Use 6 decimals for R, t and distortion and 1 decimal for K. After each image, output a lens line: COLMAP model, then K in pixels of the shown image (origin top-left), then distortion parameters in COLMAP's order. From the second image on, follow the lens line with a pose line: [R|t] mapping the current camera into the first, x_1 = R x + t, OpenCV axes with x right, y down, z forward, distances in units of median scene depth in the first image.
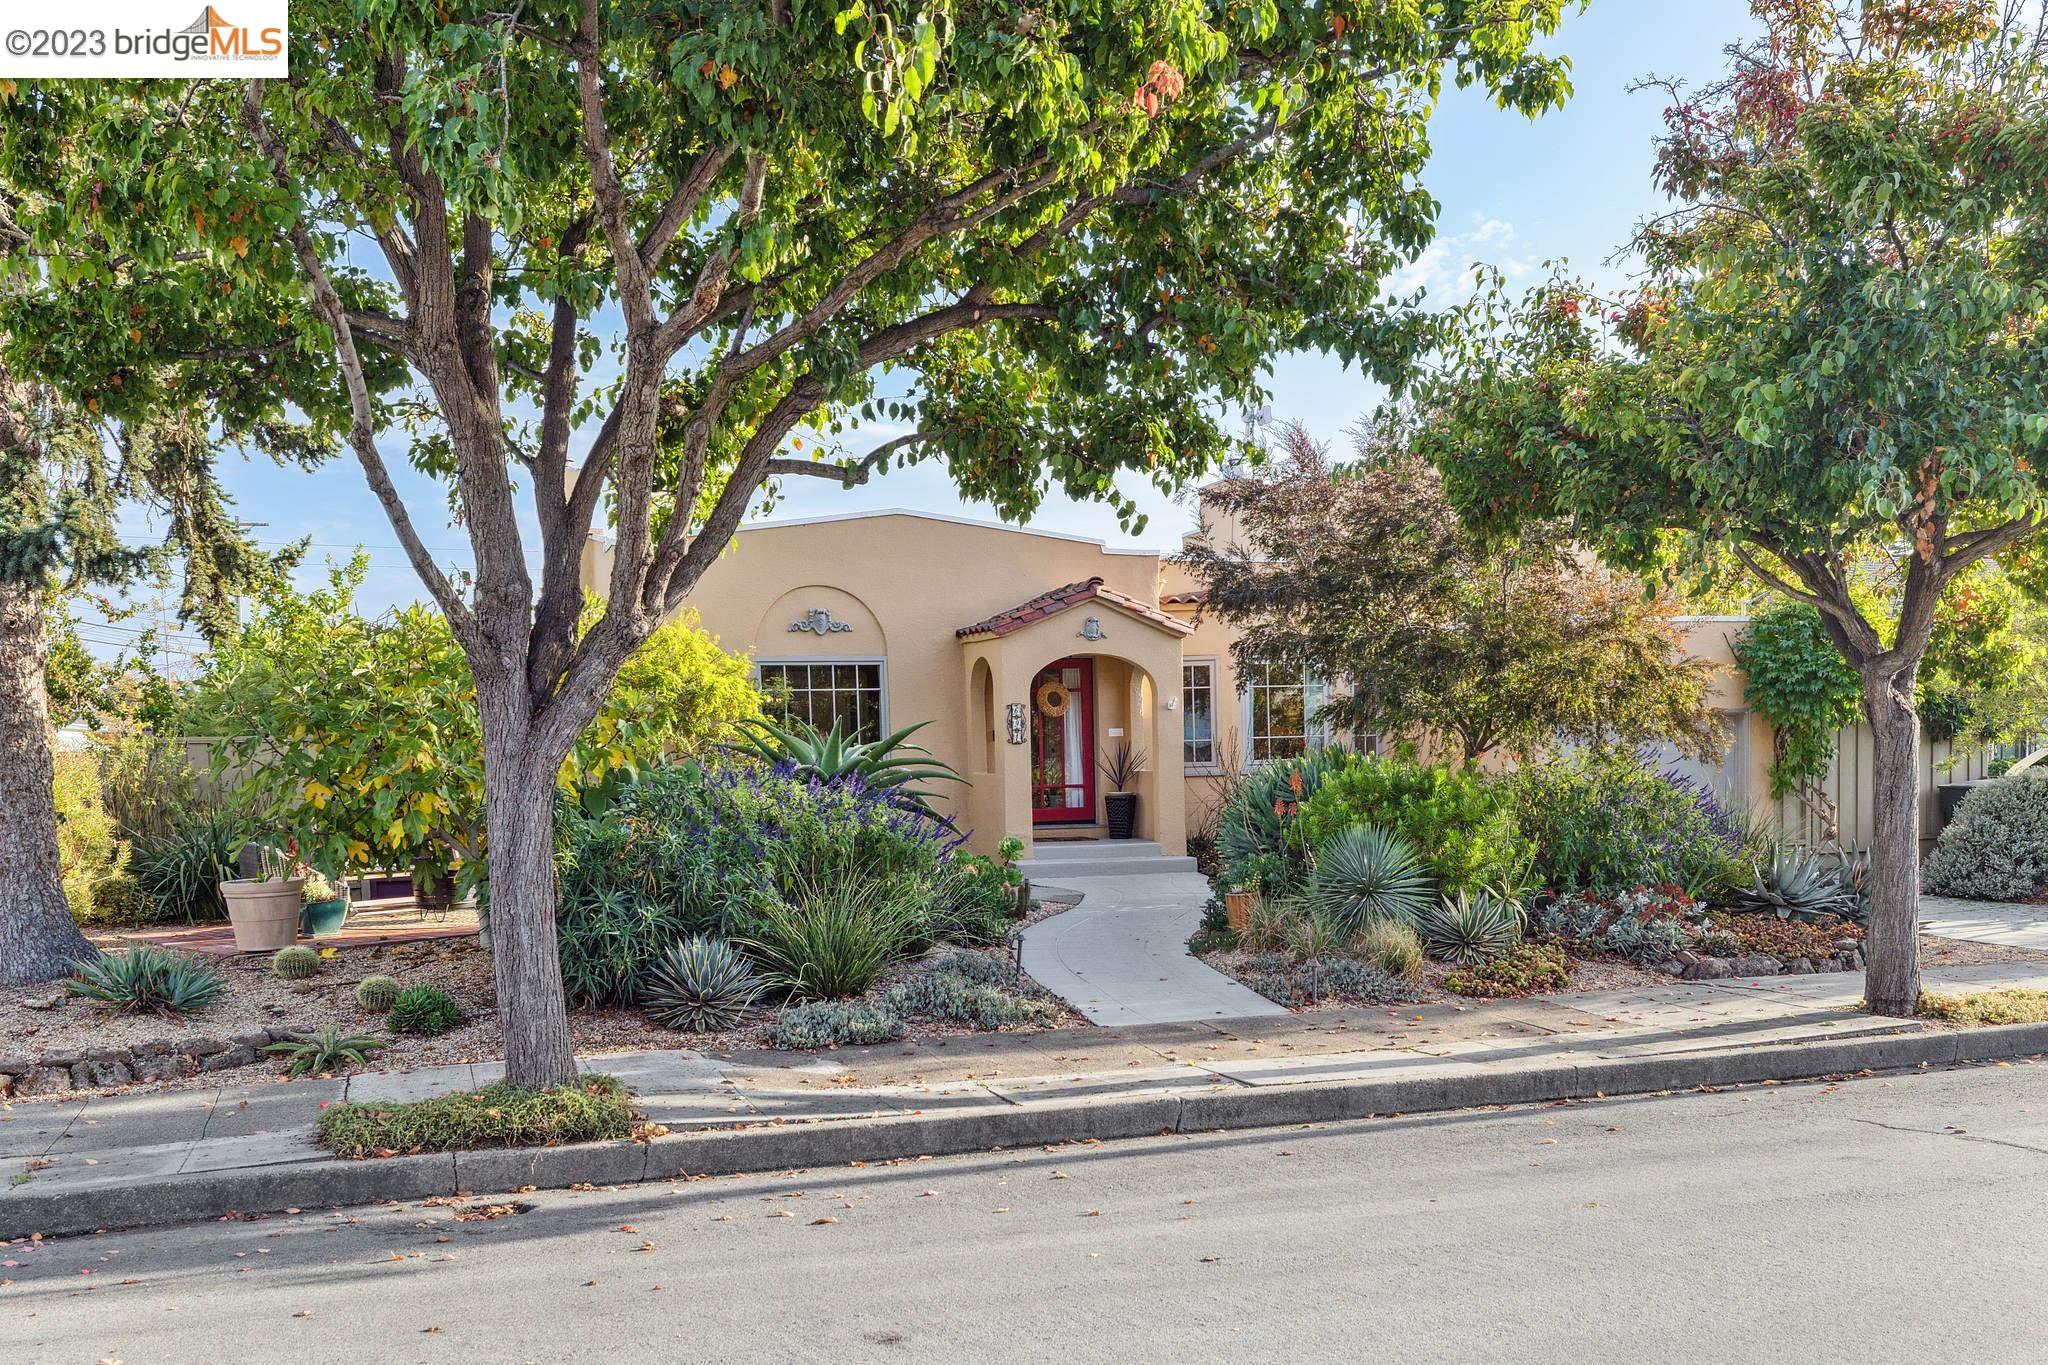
lens RADIAL K [[1778.6, 0, 1025.2], [0, 1778.6, 684.7], [0, 0, 1]] dist [0.002984, -0.000006]
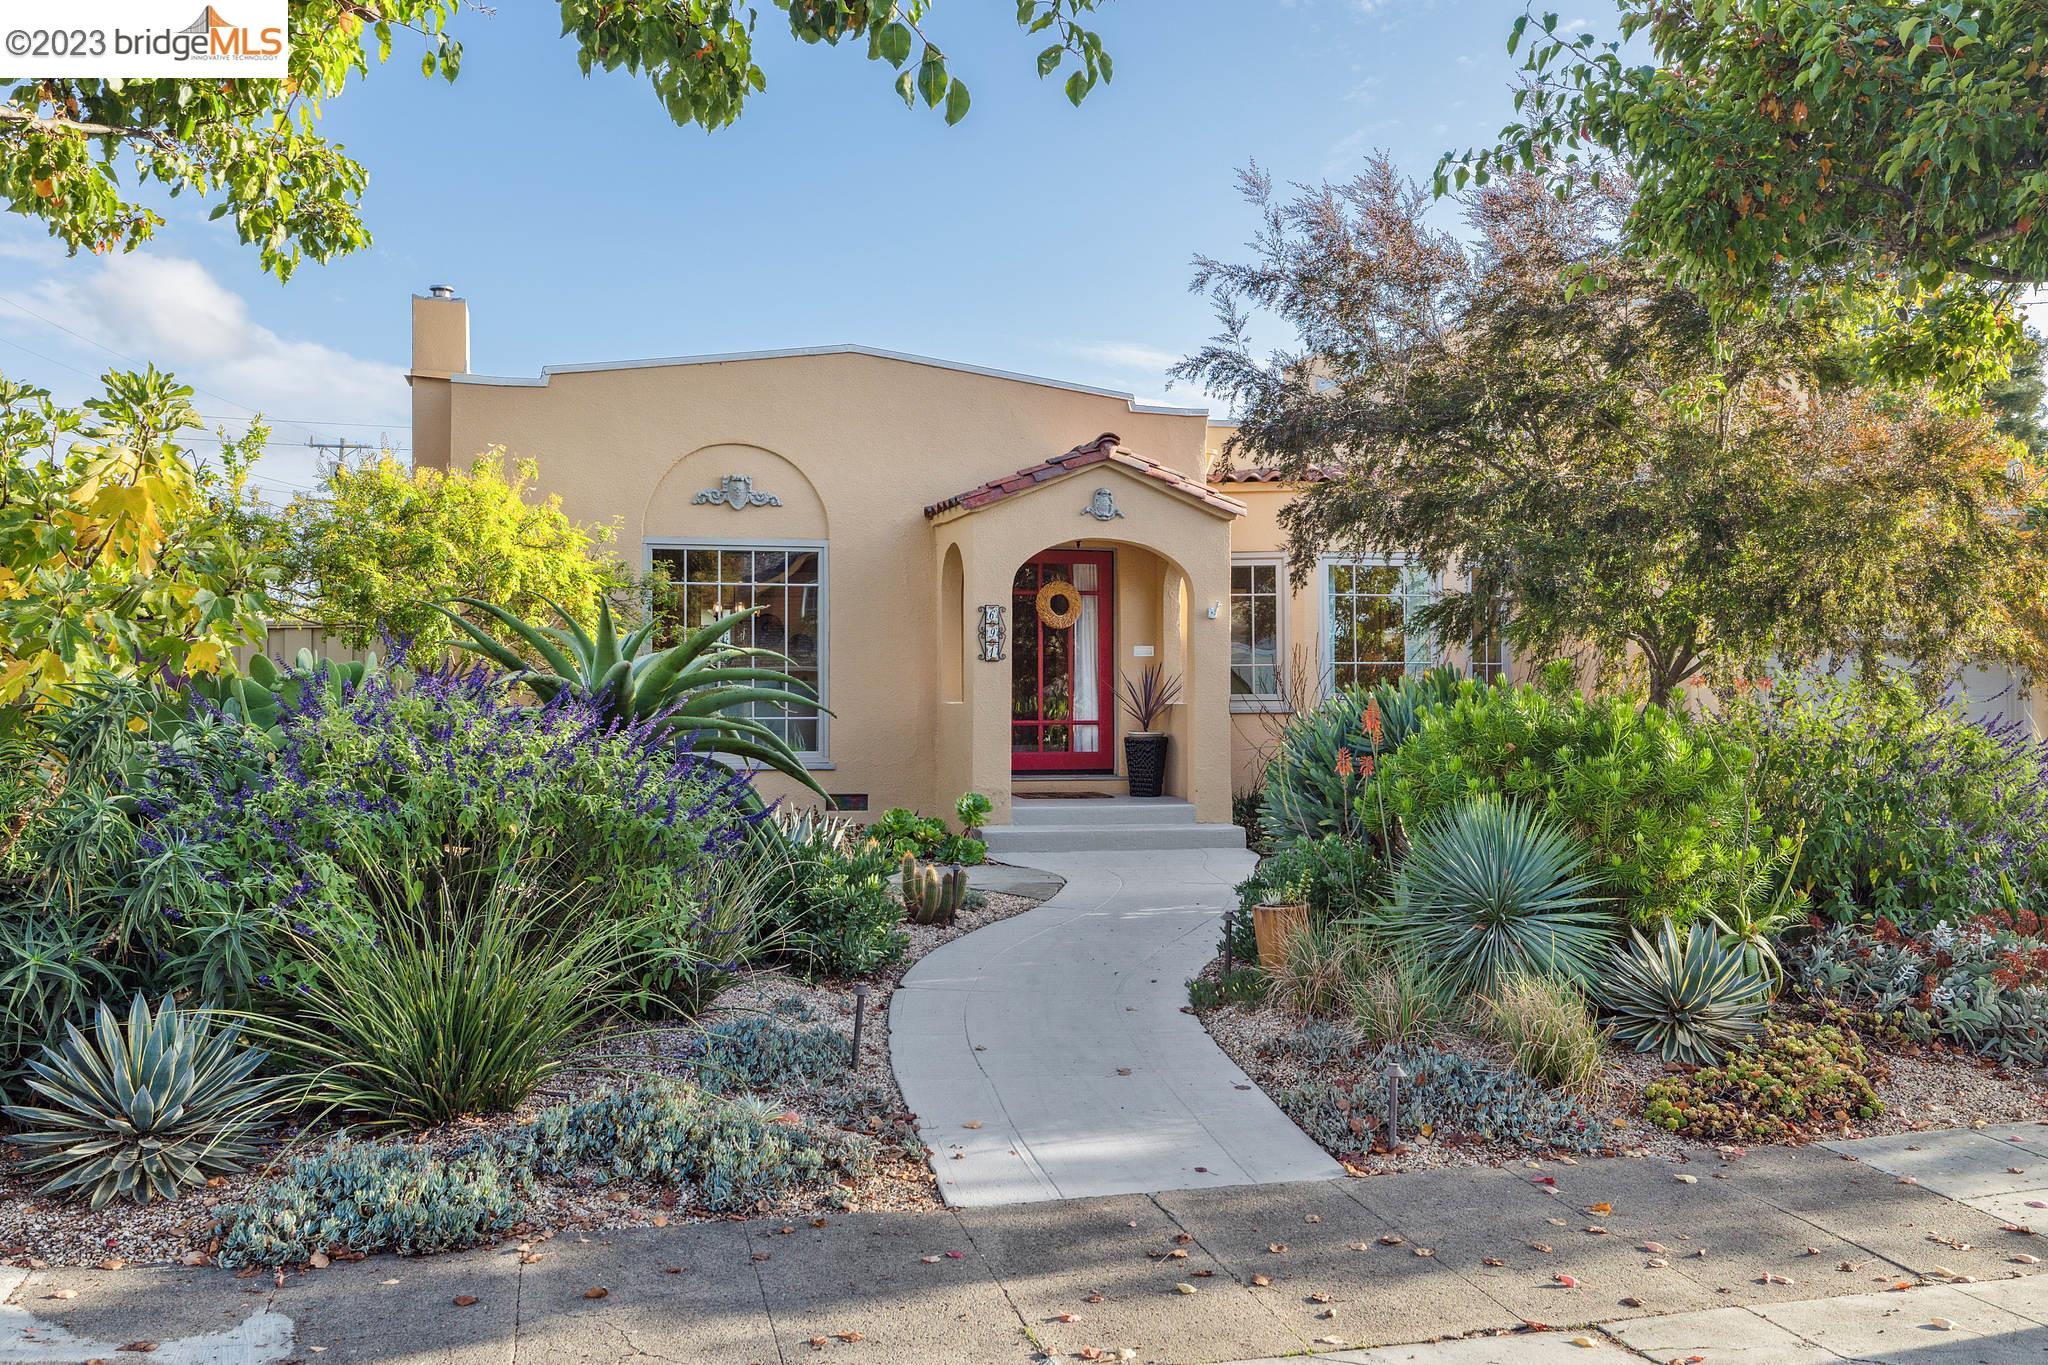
lens RADIAL K [[1683.4, 0, 994.2], [0, 1683.4, 537.3], [0, 0, 1]] dist [-0.001855, 0.001593]
pose [[0.995436, 0.011394, -0.094747, 0.072738], [-0.016386, 0.998509, -0.052079, 0.022634], [0.094012, 0.053394, 0.994138, 0.391350]]
